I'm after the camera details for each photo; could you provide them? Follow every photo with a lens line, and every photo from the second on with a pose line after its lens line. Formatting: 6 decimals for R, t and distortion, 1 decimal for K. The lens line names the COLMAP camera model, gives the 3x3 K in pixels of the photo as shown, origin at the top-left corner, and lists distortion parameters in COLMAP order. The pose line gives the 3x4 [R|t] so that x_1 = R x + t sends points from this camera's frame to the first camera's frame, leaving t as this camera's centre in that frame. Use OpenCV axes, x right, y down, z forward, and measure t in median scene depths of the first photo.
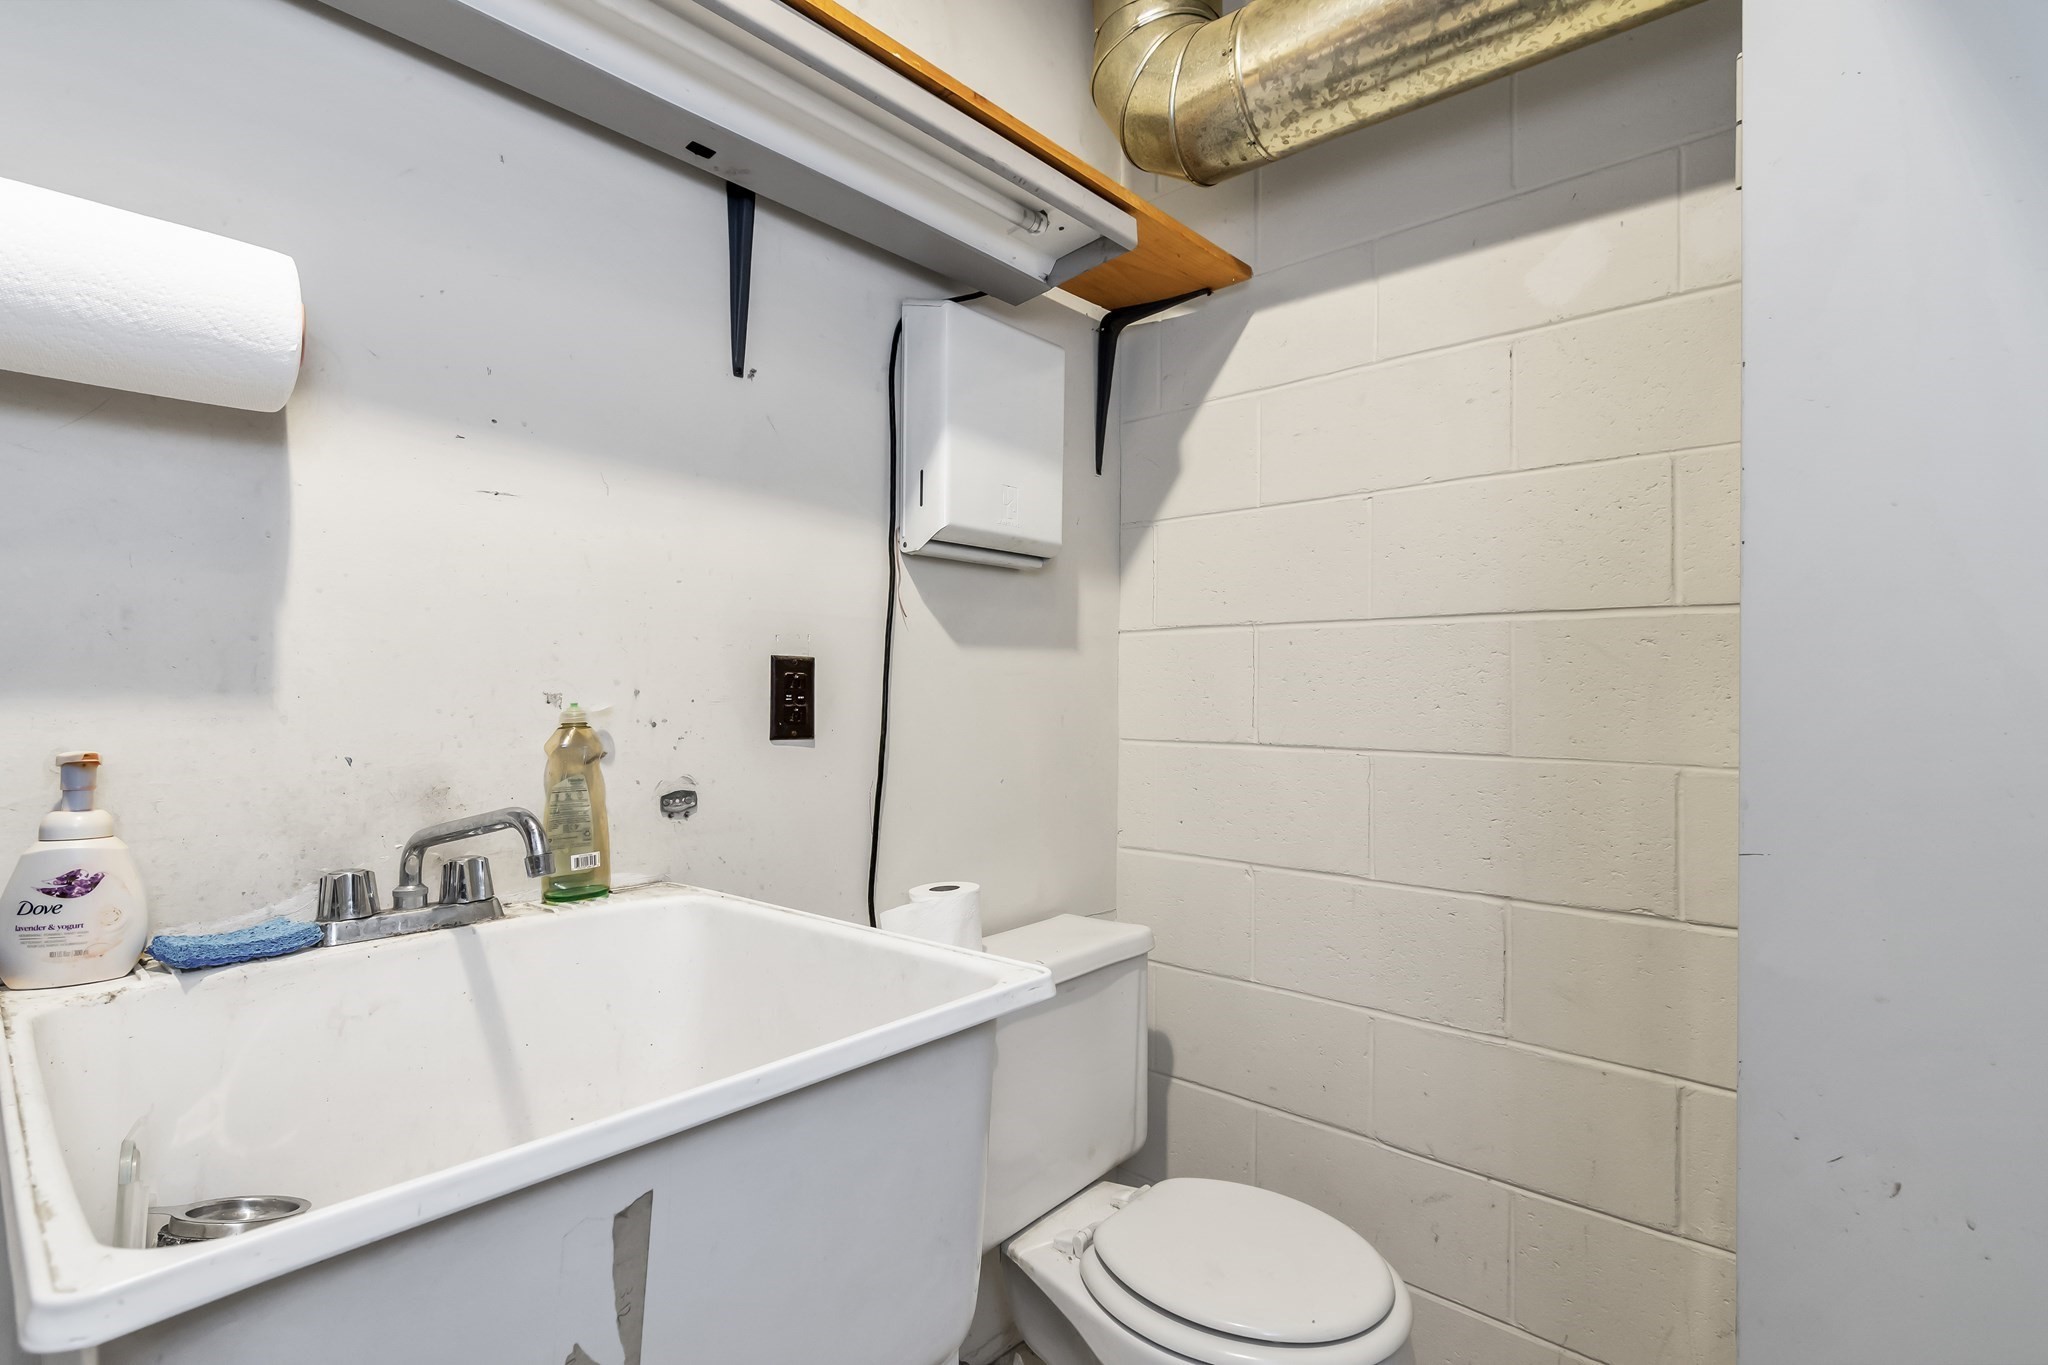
lens RADIAL K [[1014.3, 0, 1026.1], [0, 1014.3, 676.9], [0, 0, 1]] dist [0.001815, 0.000861]
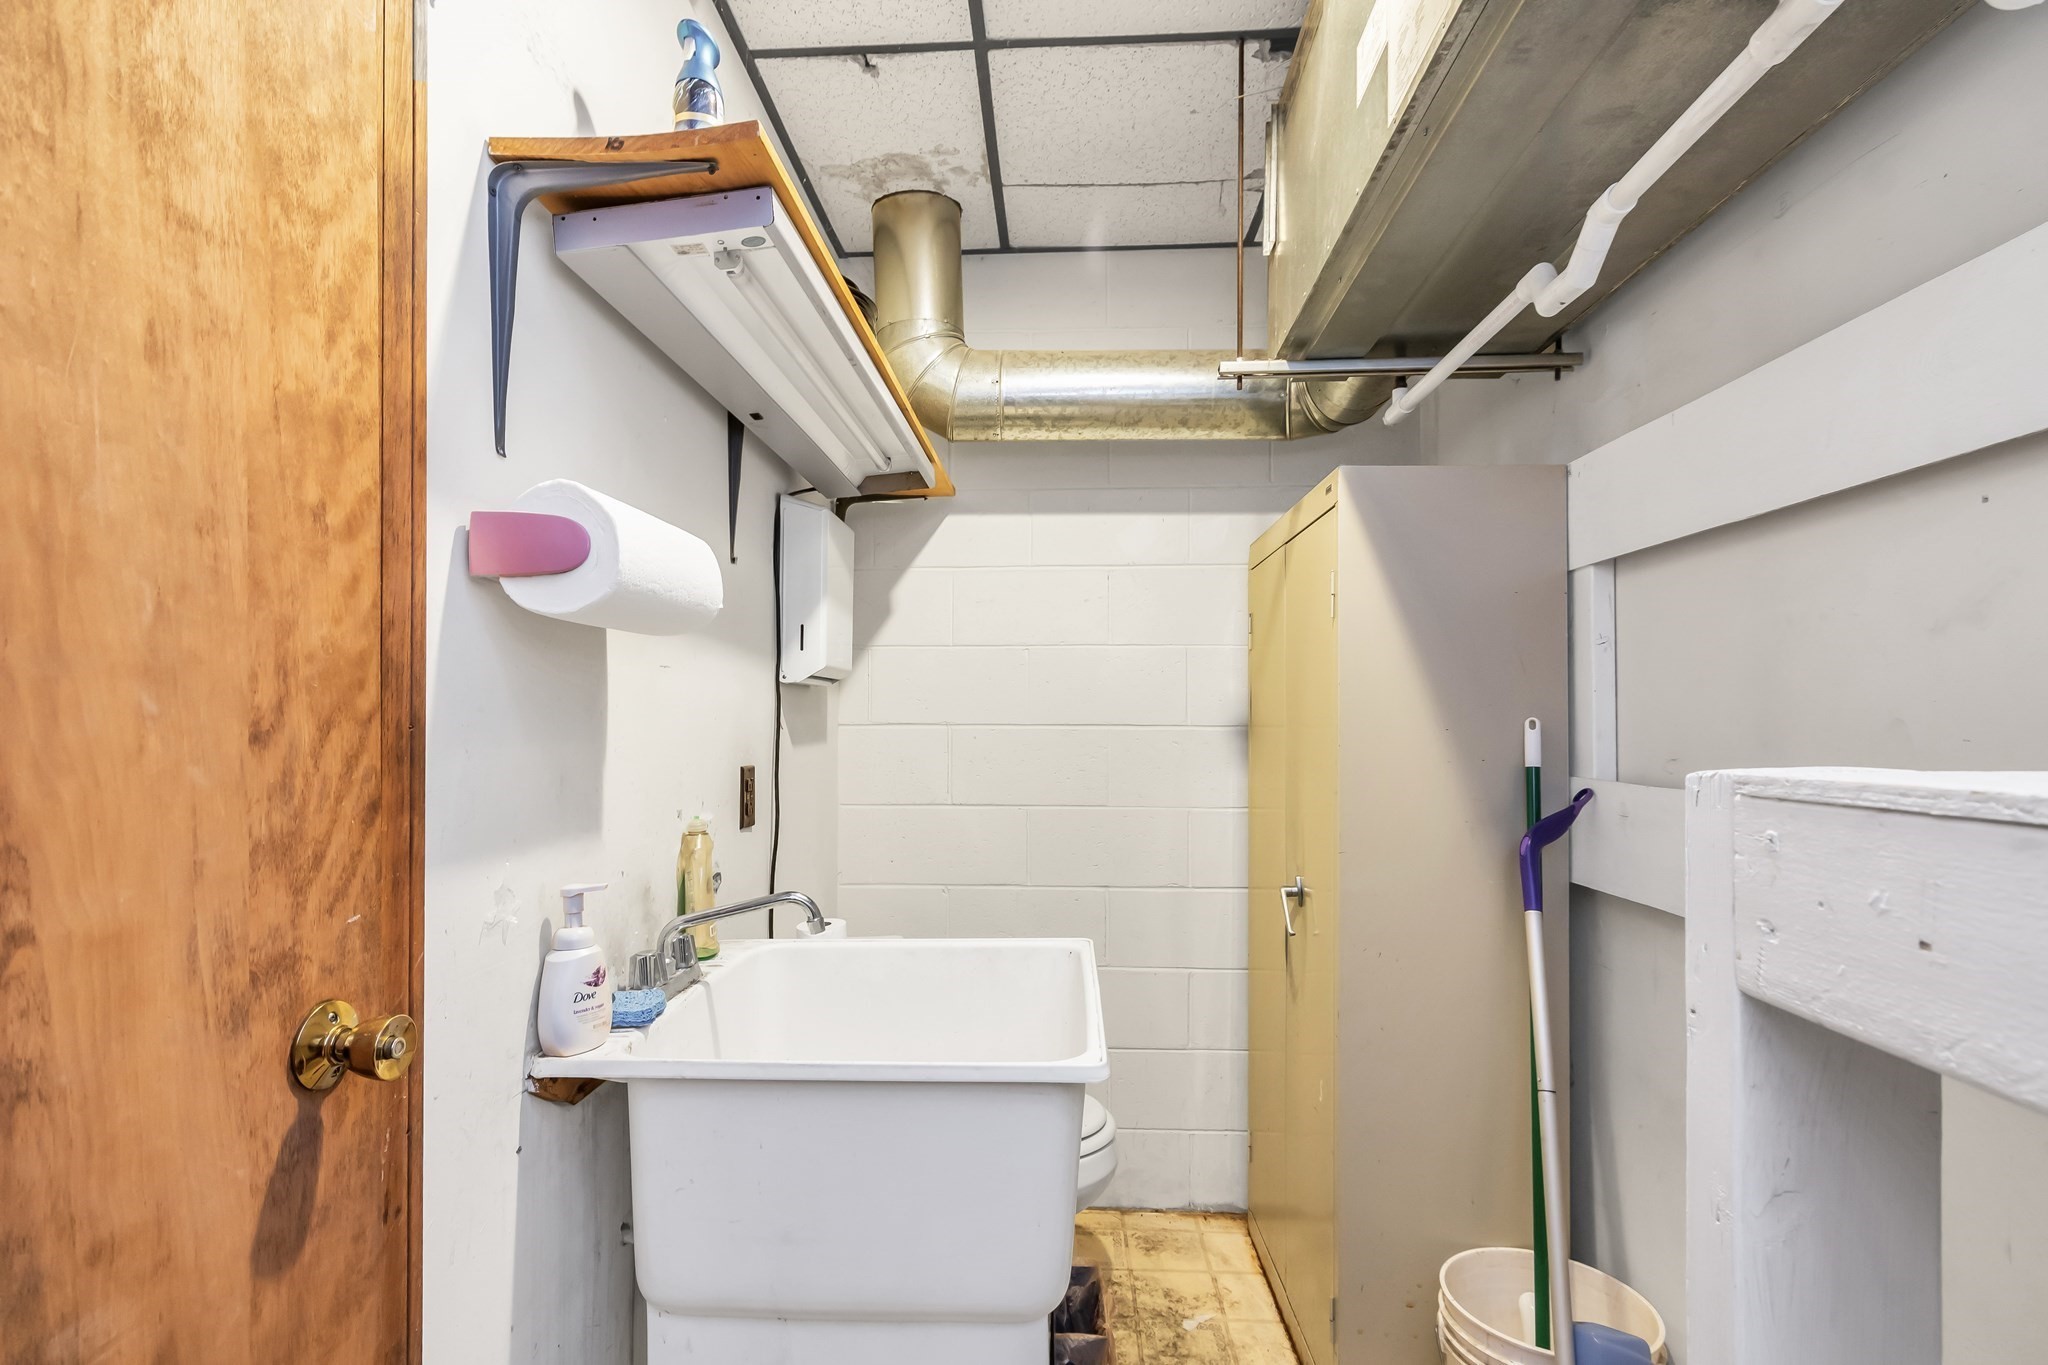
lens RADIAL K [[1014.3, 0, 1026.1], [0, 1014.3, 676.9], [0, 0, 1]] dist [0.001815, 0.000861]
pose [[0.767972, 0.020631, 0.640151, -0.758801], [-0.008215, 0.999716, -0.022363, -0.104229], [-0.640431, 0.011915, 0.767924, -0.267433]]
